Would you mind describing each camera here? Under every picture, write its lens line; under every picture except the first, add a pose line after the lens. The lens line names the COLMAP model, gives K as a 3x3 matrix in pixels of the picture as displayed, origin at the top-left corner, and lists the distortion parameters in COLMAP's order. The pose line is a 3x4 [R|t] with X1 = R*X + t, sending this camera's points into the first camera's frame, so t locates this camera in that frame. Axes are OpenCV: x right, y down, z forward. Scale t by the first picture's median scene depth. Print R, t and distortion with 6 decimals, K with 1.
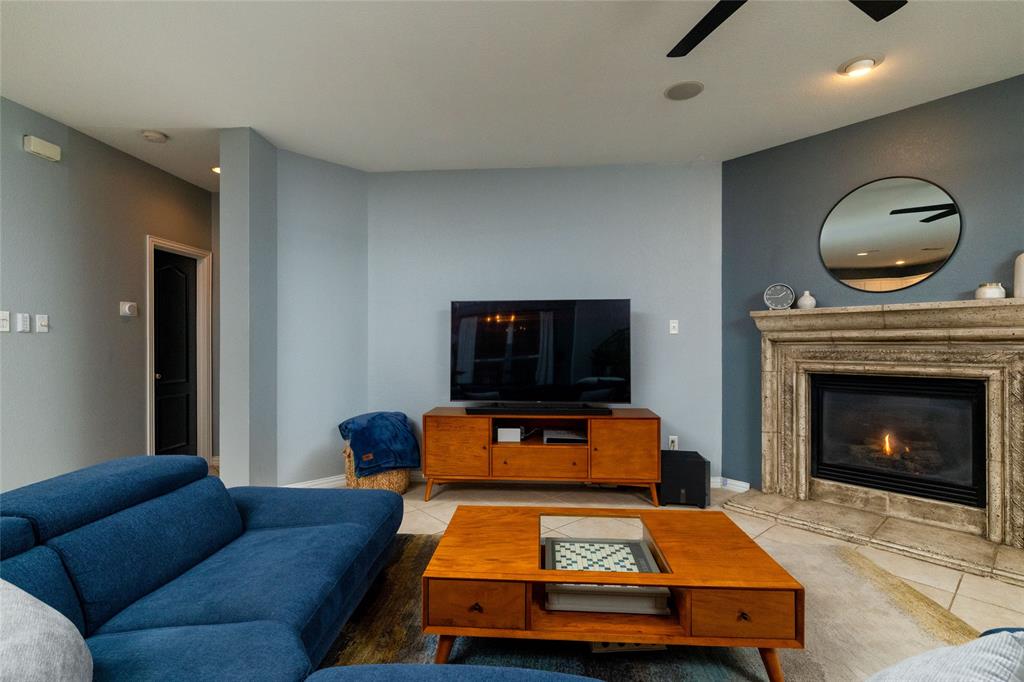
lens RADIAL K [[474.8, 0, 511.7], [0, 474.8, 341.8], [0, 0, 1]] dist [-0.002593, 0.001428]
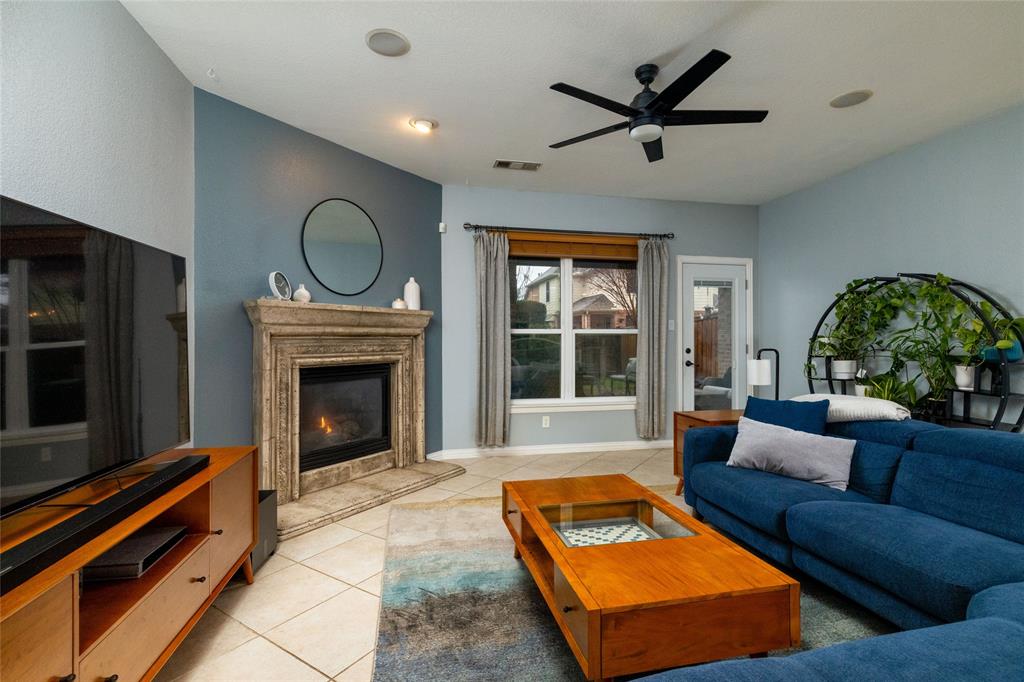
lens RADIAL K [[474.8, 0, 508.7], [0, 474.8, 340.7], [0, 0, 1]] dist [-0.002593, 0.001428]
pose [[-0.264232, 0.001375, 0.964458, -0.466647], [0.000656, 0.999999, -0.001246, 0.011153], [-0.964459, 0.000303, -0.264232, 0.896563]]
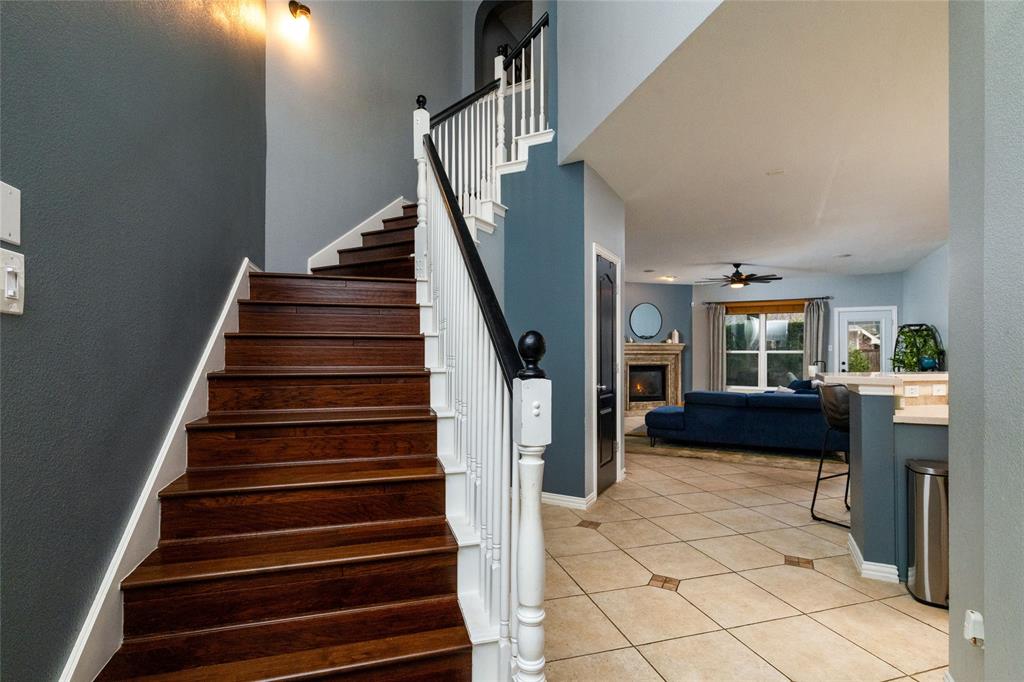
lens RADIAL K [[474.8, 0, 519.7], [0, 474.8, 348.3], [0, 0, 1]] dist [-0.002593, 0.001428]
pose [[0.412218, 0.014784, 0.910965, -2.391974], [-0.005368, 0.999890, -0.013799, 0.005514], [-0.911069, 0.000798, 0.412252, 0.452046]]
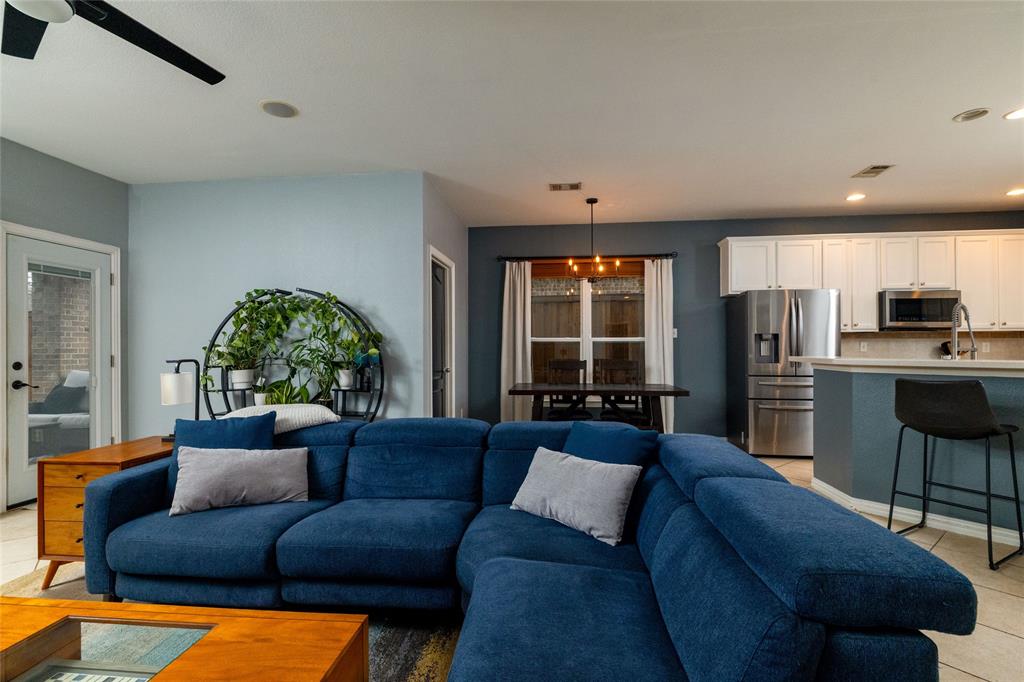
lens RADIAL K [[474.8, 0, 513.6], [0, 474.8, 344.4], [0, 0, 1]] dist [-0.002593, 0.001428]
pose [[-0.999145, 0.006646, 0.040806, -0.241732], [0.006226, 0.999926, -0.010417, 0.013380], [-0.040872, -0.010154, -0.999113, 0.915788]]
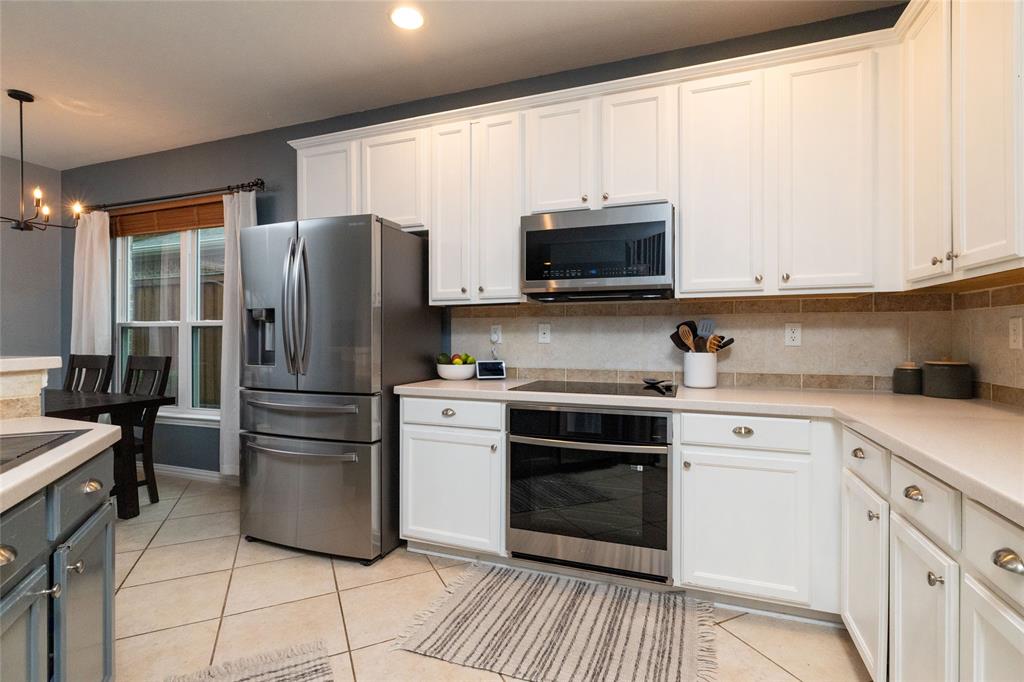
lens RADIAL K [[474.8, 0, 514.7], [0, 474.8, 339.2], [0, 0, 1]] dist [-0.002593, 0.001428]
pose [[-0.962003, 0.004264, 0.273006, -1.623171], [0.005861, 0.999970, 0.005034, 0.017532], [-0.272976, 0.006443, -0.961999, 0.011263]]
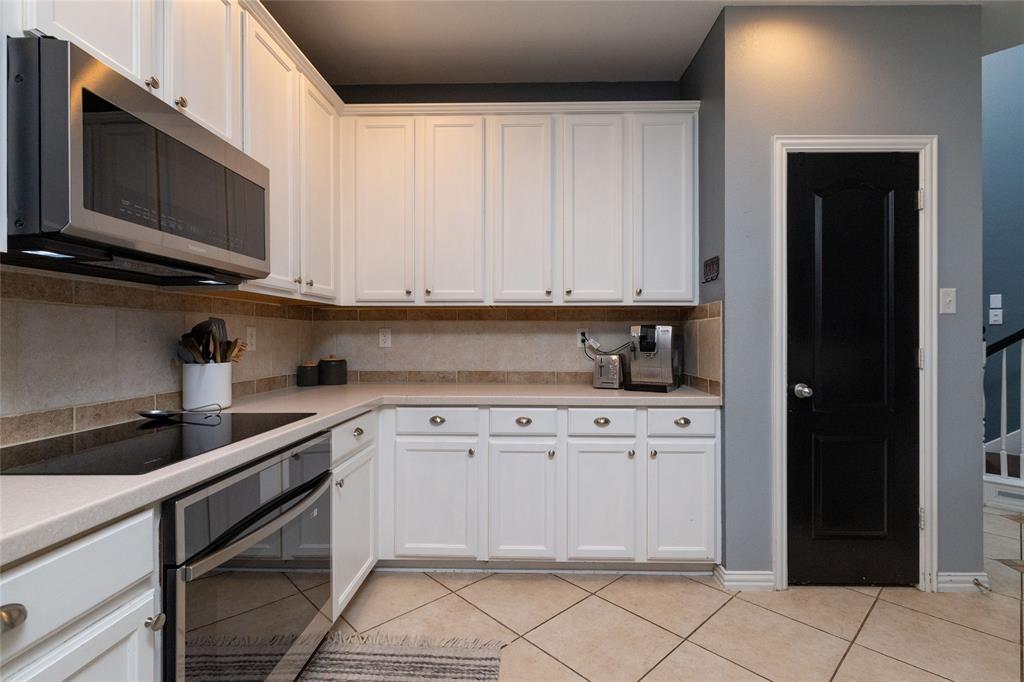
lens RADIAL K [[474.8, 0, 519.5], [0, 474.8, 336.9], [0, 0, 1]] dist [-0.002593, 0.001428]
pose [[0.037979, 0.004379, -0.999269, -1.116579], [0.000173, 0.999990, 0.004389, 0.010940], [0.999279, -0.000340, 0.037978, -0.451311]]
